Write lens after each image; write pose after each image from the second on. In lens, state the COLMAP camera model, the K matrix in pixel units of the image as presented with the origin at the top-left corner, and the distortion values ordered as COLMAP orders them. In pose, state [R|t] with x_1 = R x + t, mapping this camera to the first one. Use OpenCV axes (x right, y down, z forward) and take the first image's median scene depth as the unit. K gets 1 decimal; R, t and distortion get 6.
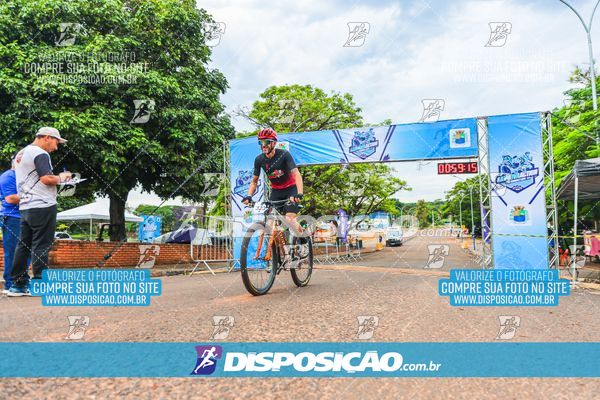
lens RADIAL K [[416.2, 0, 299.9], [0, 416.2, 193.7], [0, 0, 1]] dist [0.045320, 0.003364]
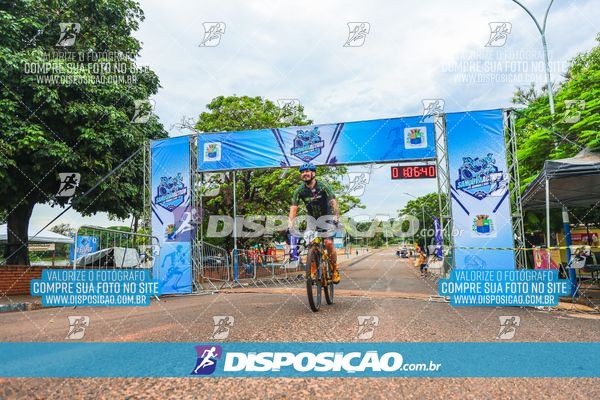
lens RADIAL K [[422.9, 0, 300.0], [0, 422.9, 200.0], [0, 0, 1]] dist [0.051358, -0.001582]
pose [[0.994283, 0.000066, 0.106781, 0.037590], [0.003249, 0.999518, -0.030872, 0.017588], [-0.106731, 0.031042, 0.993803, 0.117815]]
